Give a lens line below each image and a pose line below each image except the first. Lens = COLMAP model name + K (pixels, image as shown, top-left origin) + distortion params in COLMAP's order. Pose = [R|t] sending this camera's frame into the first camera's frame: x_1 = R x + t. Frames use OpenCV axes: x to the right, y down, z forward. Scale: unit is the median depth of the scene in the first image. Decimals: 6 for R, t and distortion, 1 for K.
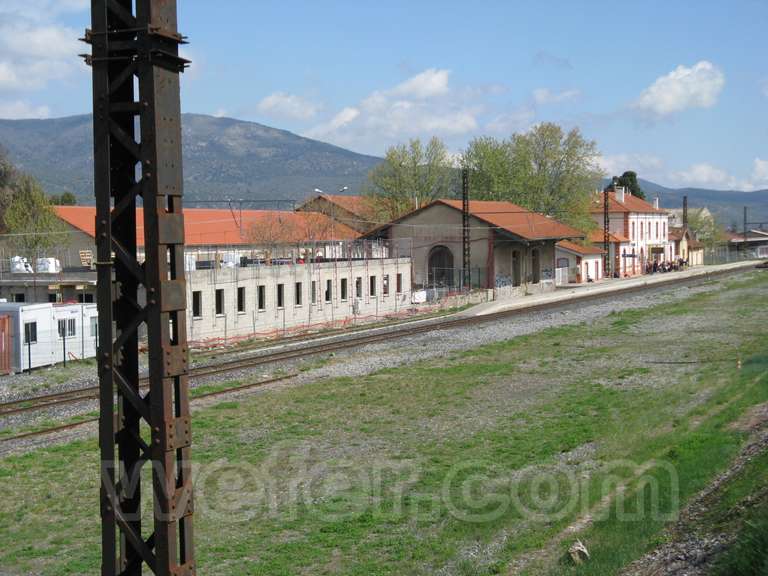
lens RADIAL K [[1341.7, 0, 384.0], [0, 1341.7, 288.0], [0, 0, 1]] dist [-0.000664, 0.008316]
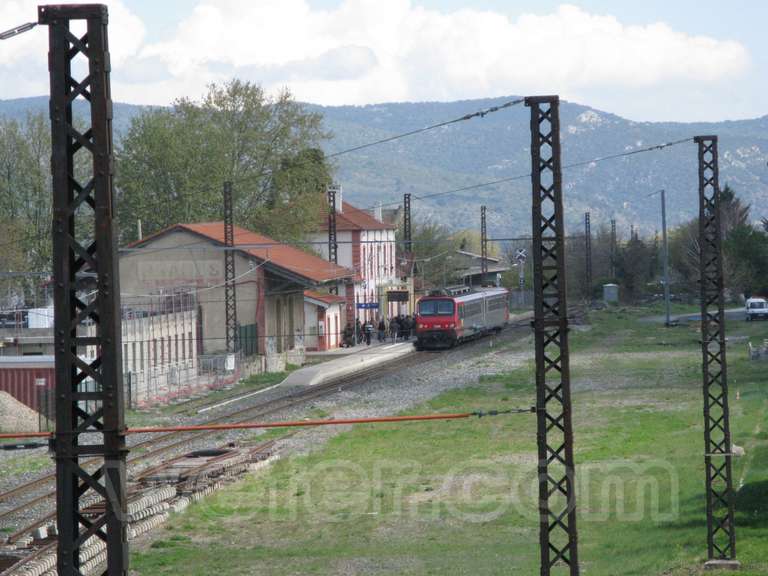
lens RADIAL K [[4687.1, 0, 384.0], [0, 4687.1, 288.0], [0, 0, 1]] dist [1.263544, 4.504682]
pose [[0.954693, -0.016388, 0.297140, -0.420614], [0.026123, 0.999243, -0.028821, 0.027359], [-0.296443, 0.035277, 0.954399, -0.952675]]
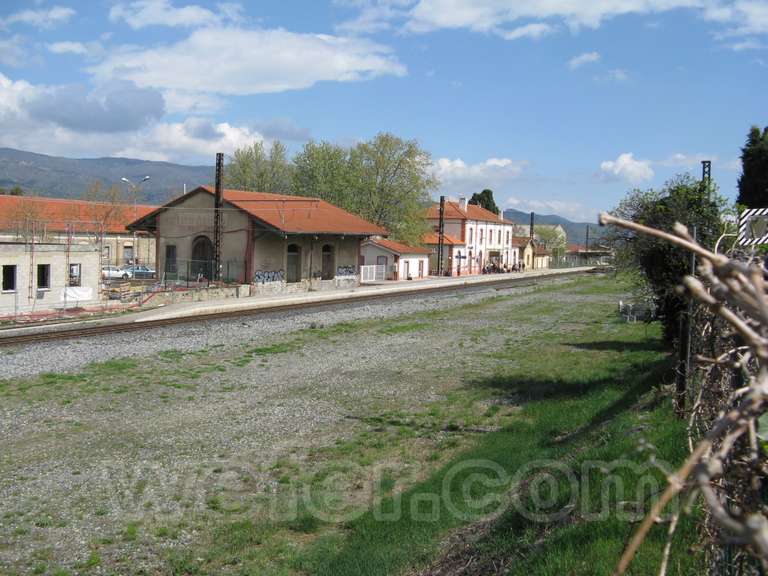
lens RADIAL K [[778.0, 0, 384.0], [0, 778.0, 288.0], [0, 0, 1]] dist [-0.075902, -0.006786]
pose [[0.998685, 0.043377, -0.027323, 0.139503], [-0.042841, 0.998884, 0.019899, -0.008607], [0.028156, -0.018702, 0.999429, 0.353292]]
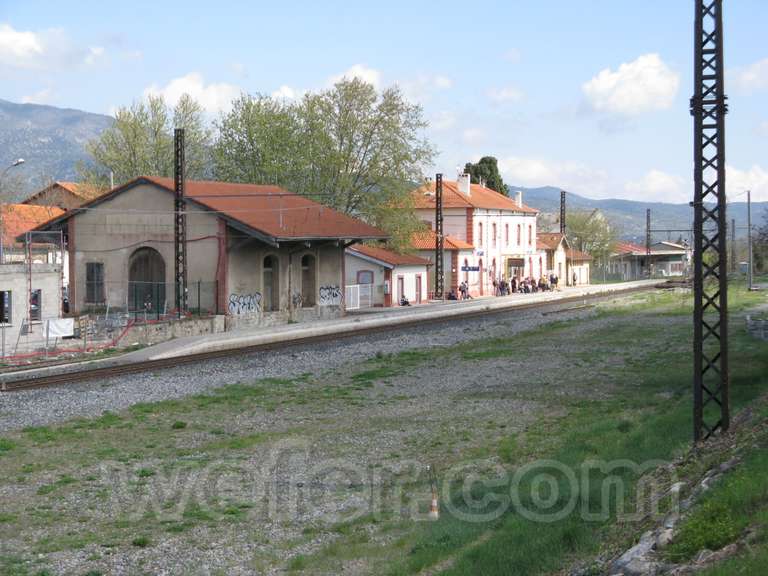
lens RADIAL K [[1541.2, 0, 384.0], [0, 1541.2, 288.0], [0, 0, 1]] dist [0.037749, 0.068864]
pose [[0.996990, 0.007334, 0.077182, 0.074847], [-0.006170, 0.999864, -0.015312, -0.001036], [-0.077284, 0.014790, 0.996899, 0.191581]]
